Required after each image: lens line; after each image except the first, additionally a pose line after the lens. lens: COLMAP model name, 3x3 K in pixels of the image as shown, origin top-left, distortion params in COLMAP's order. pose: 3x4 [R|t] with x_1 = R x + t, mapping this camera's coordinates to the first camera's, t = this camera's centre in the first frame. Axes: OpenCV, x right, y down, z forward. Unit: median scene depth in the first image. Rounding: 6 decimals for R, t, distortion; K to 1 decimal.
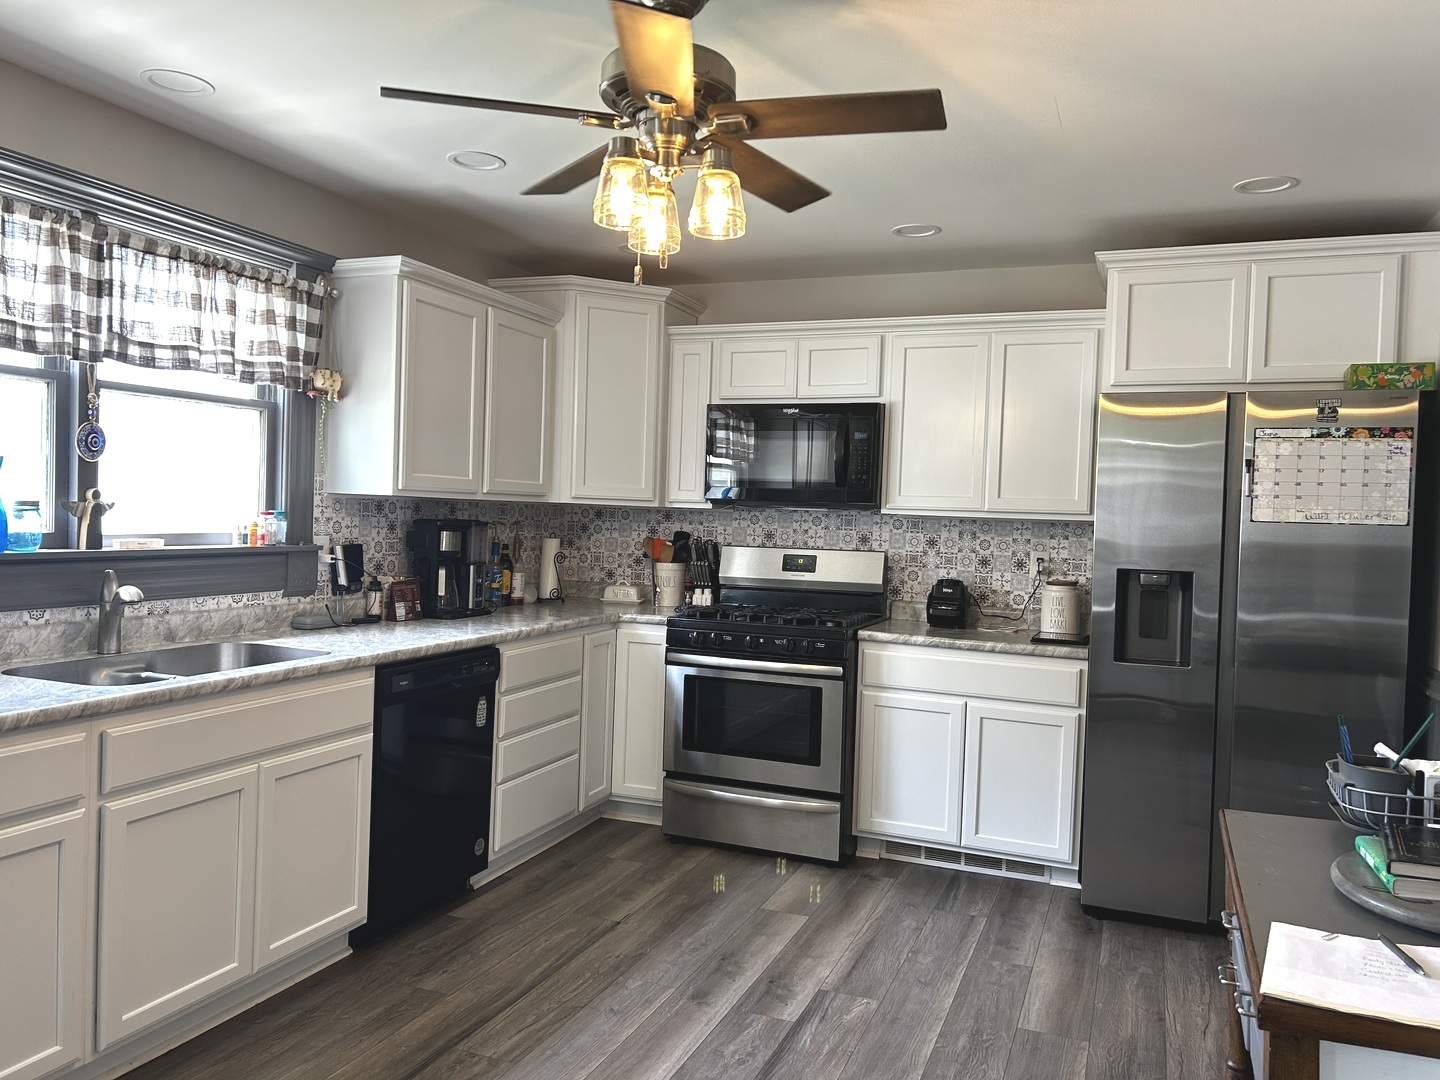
lens RADIAL K [[1093.7, 0, 719.0], [0, 1093.7, 529.3], [0, 0, 1]] dist [0.081988, -0.084796]
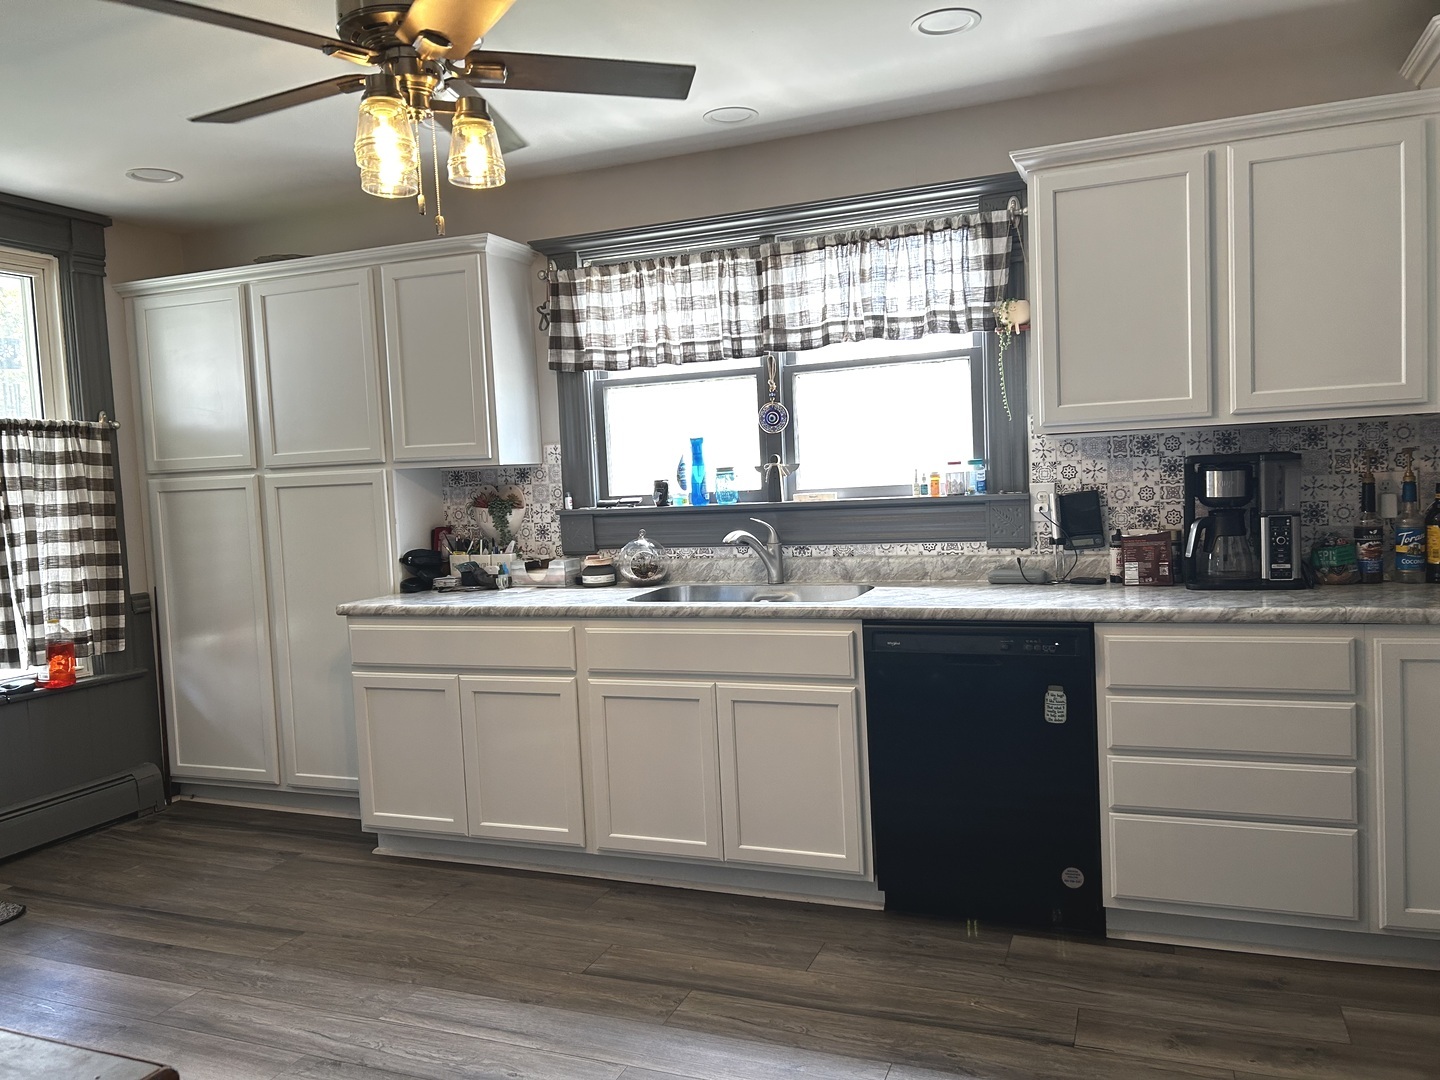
lens RADIAL K [[1093.7, 0, 719.0], [0, 1093.7, 529.3], [0, 0, 1]] dist [0.081988, -0.084796]
pose [[-0.001700, 0.020995, -0.999778, 0.608120], [0.031617, 0.999281, 0.020931, 0.018602], [0.999499, -0.031574, -0.002362, 0.823699]]
